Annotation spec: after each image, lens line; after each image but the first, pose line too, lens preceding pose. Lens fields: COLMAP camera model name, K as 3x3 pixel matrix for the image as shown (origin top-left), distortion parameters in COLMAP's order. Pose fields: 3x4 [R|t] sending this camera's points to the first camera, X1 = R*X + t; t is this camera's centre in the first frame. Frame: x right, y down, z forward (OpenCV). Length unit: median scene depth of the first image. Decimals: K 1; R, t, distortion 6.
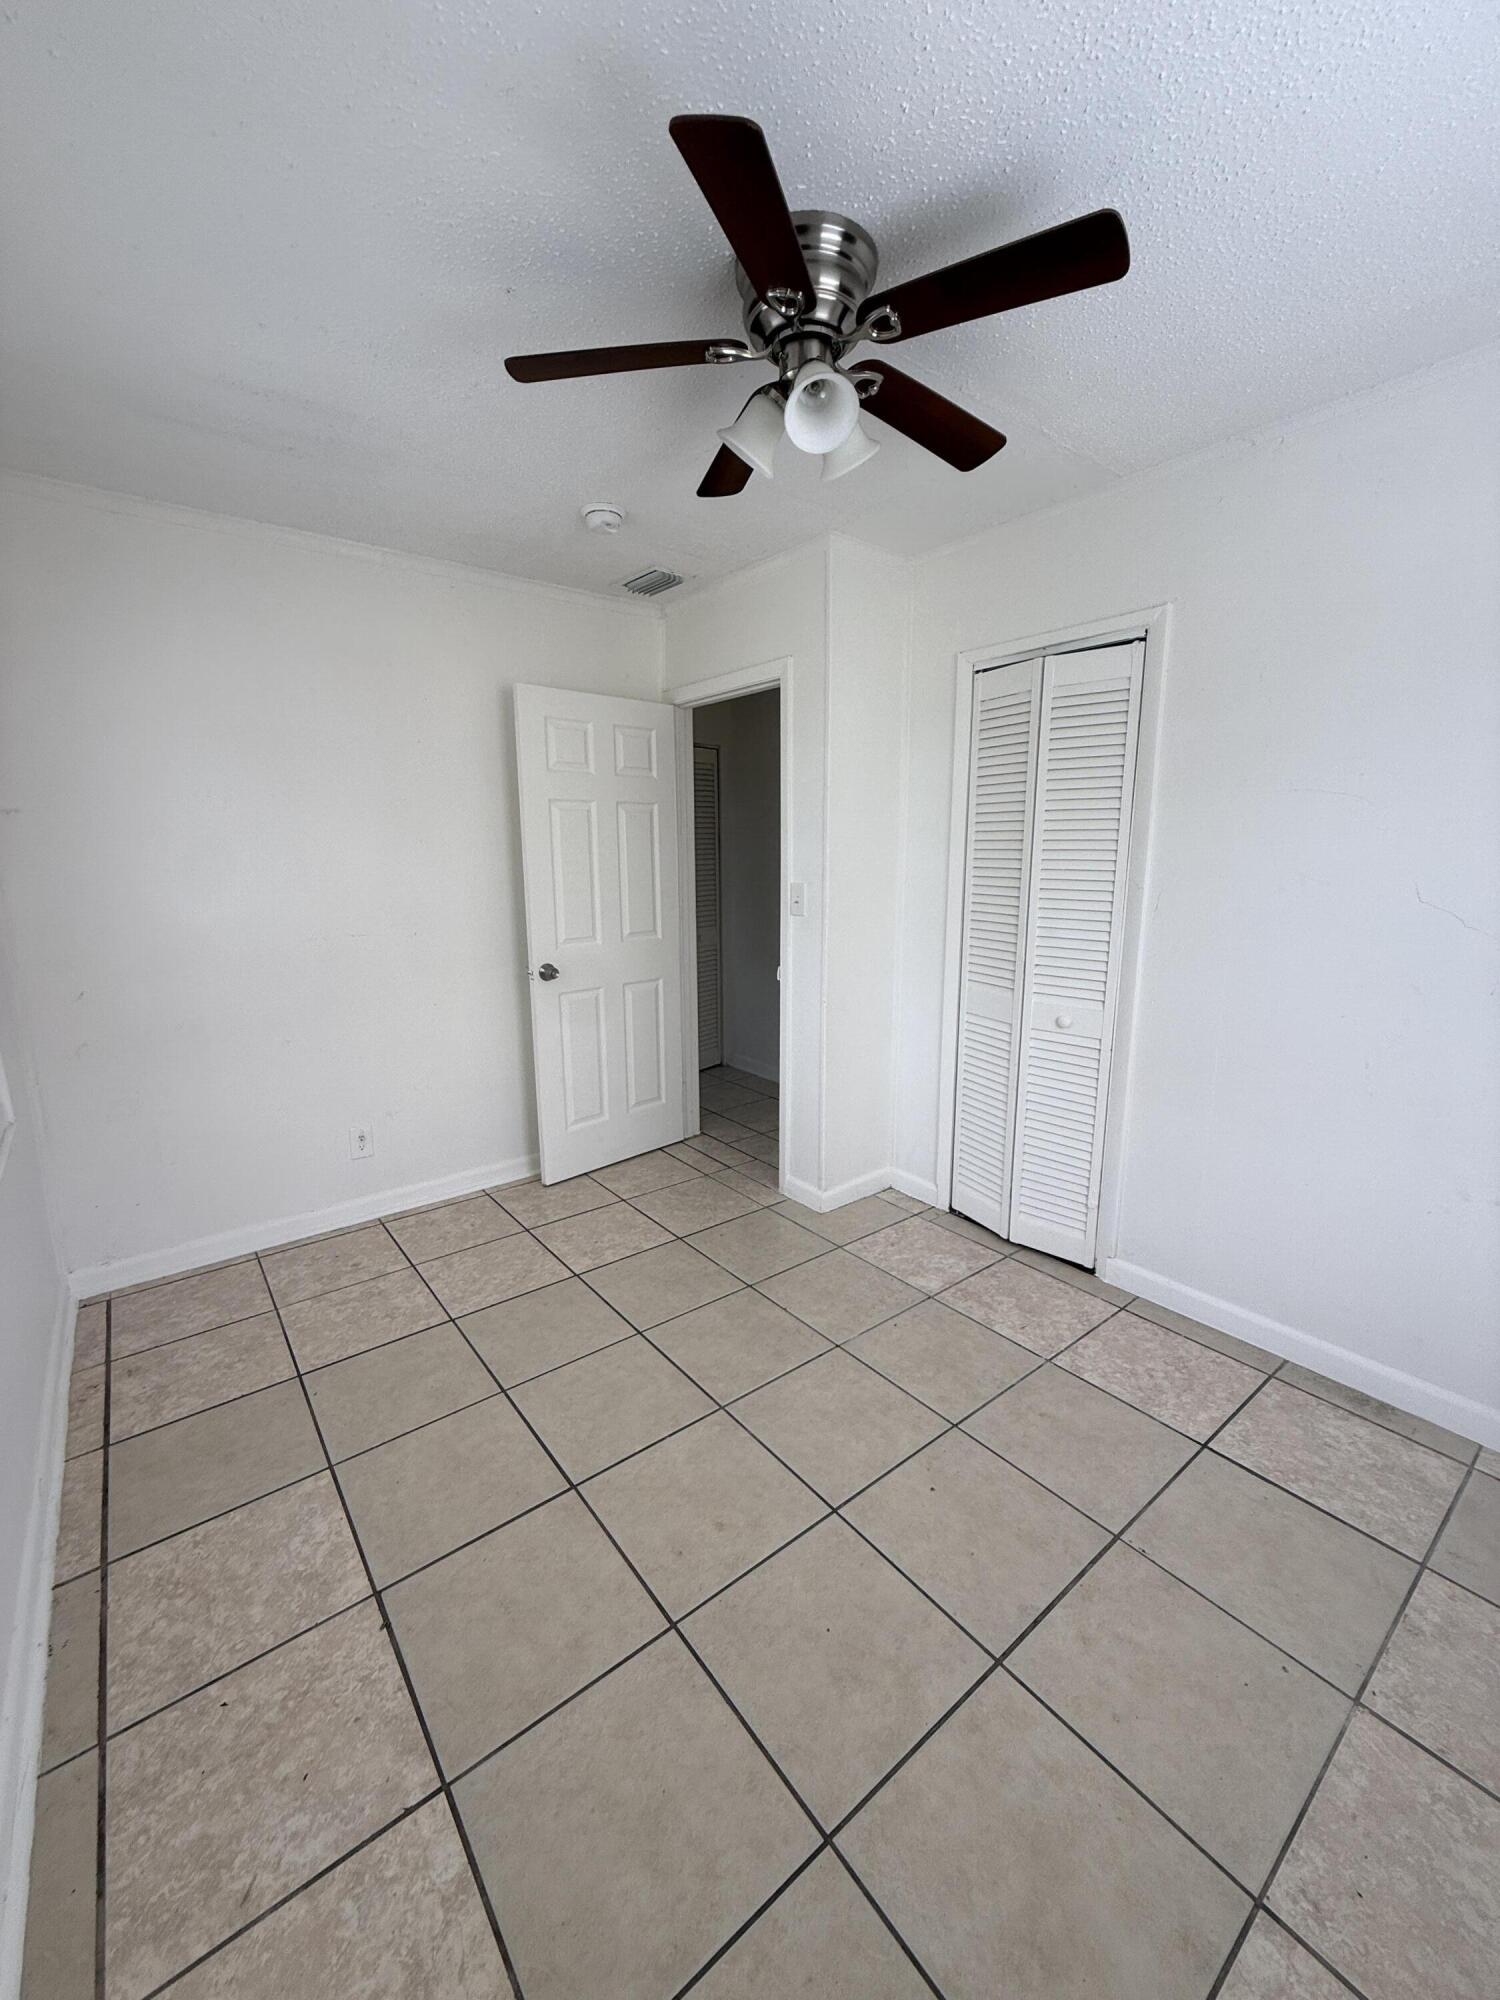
lens RADIAL K [[797.4, 0, 750.0], [0, 797.4, 1000.0], [0, 0, 1]] dist [0.001776, 0.000358]
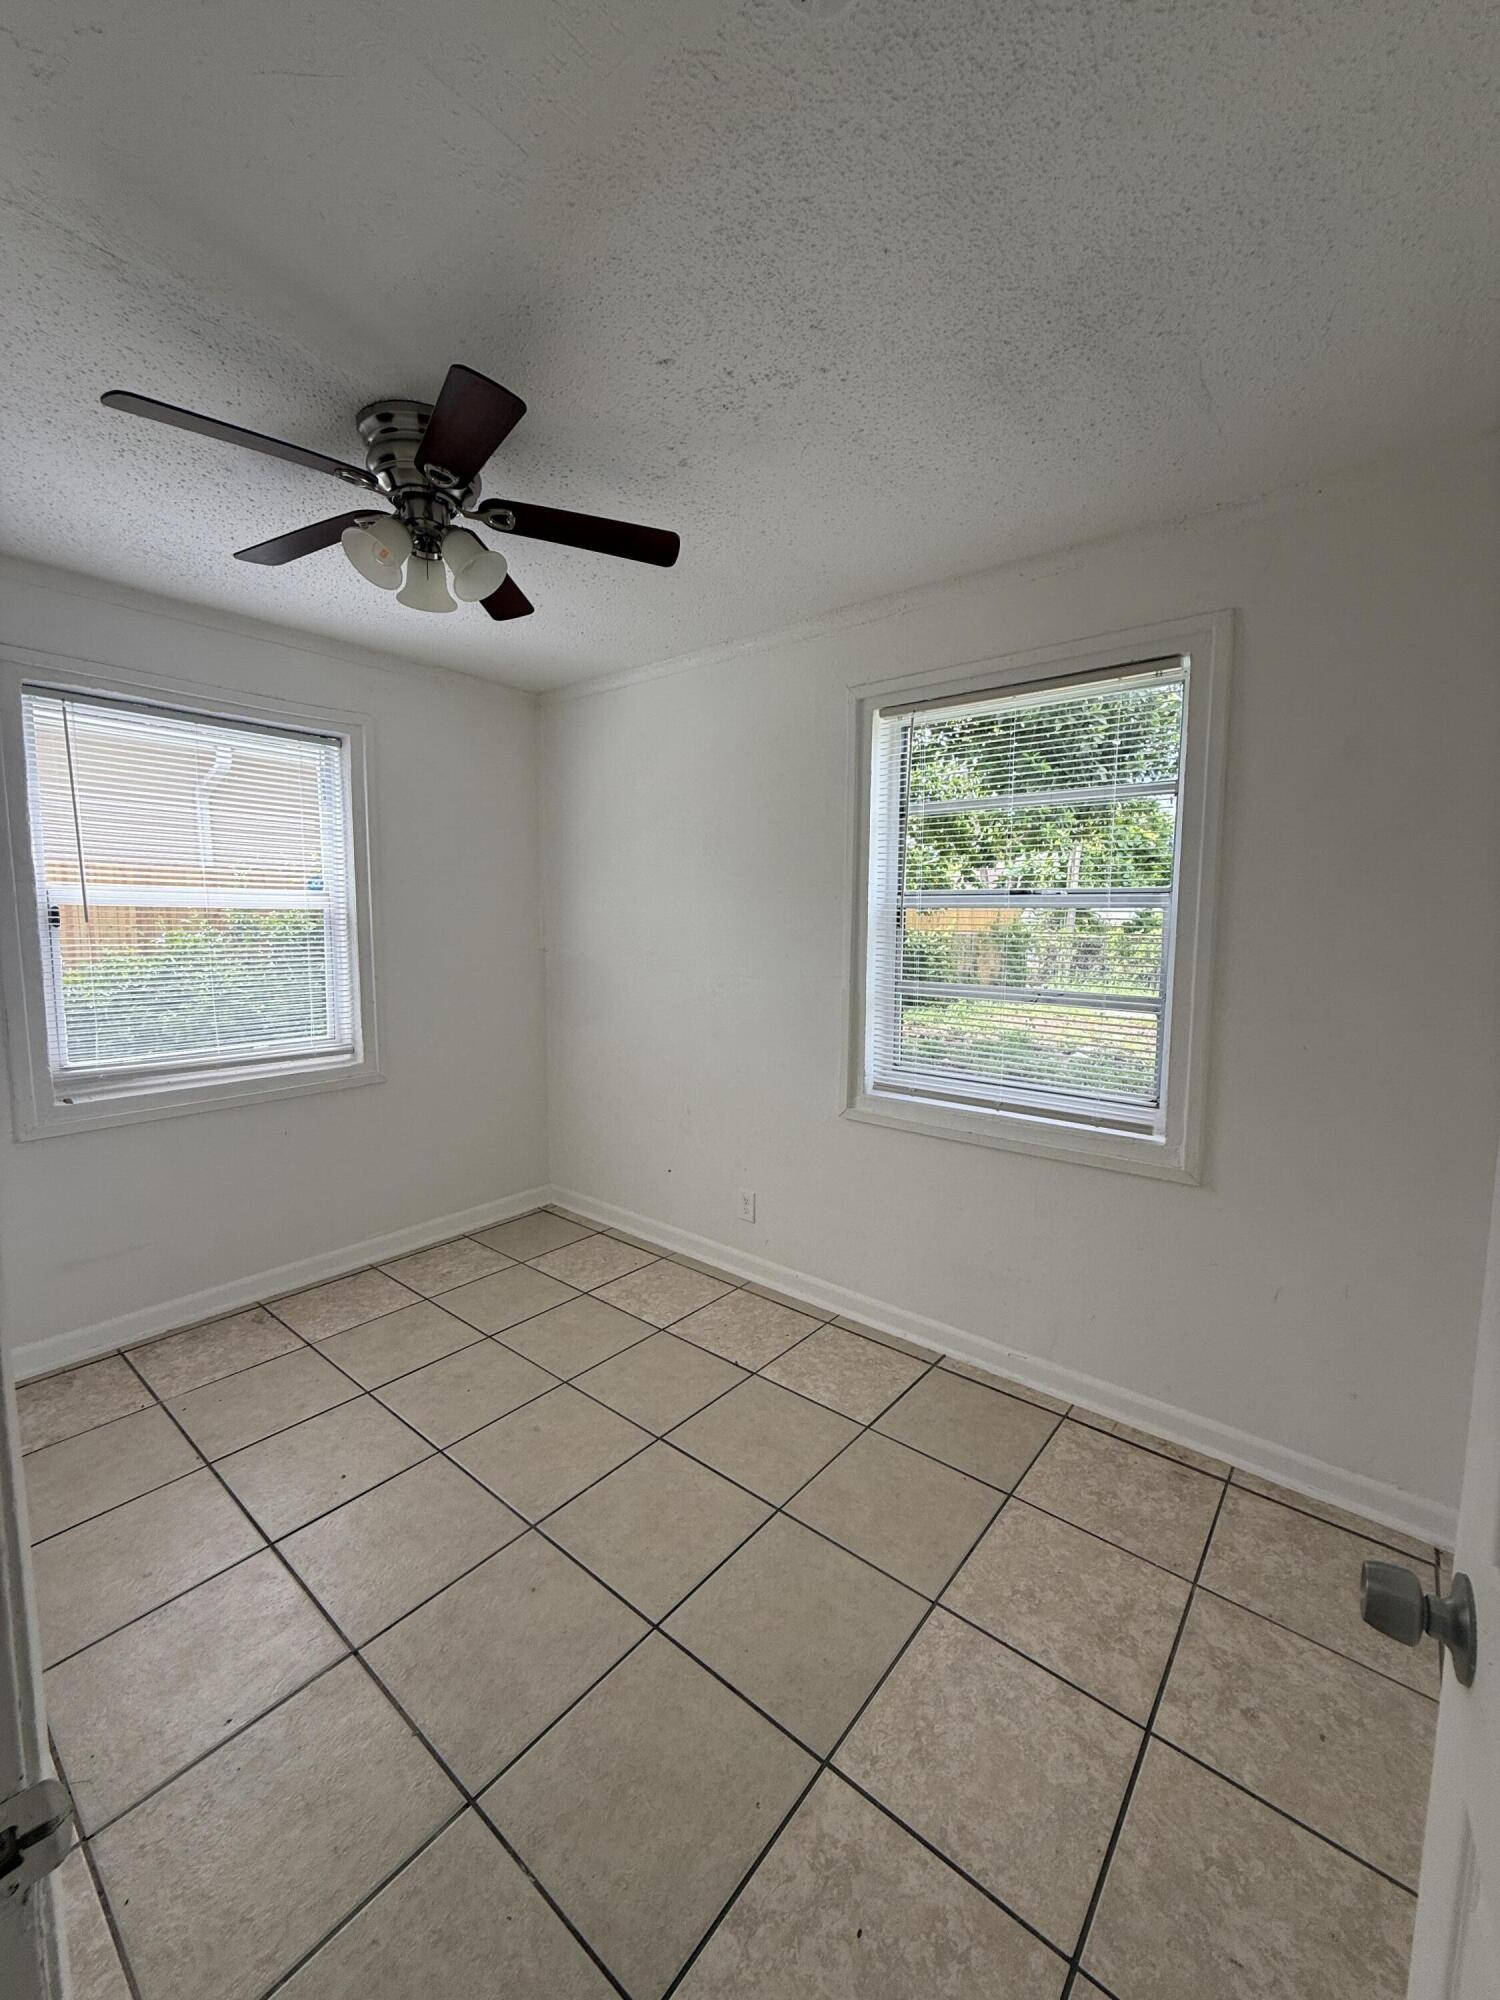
lens RADIAL K [[797.4, 0, 750.0], [0, 797.4, 1000.0], [0, 0, 1]] dist [0.001776, 0.000358]
pose [[-0.975962, 0.020554, -0.216971, -0.089773], [-0.044260, 0.956105, 0.289663, -0.337713], [0.213401, 0.292304, -0.932212, 1.687216]]
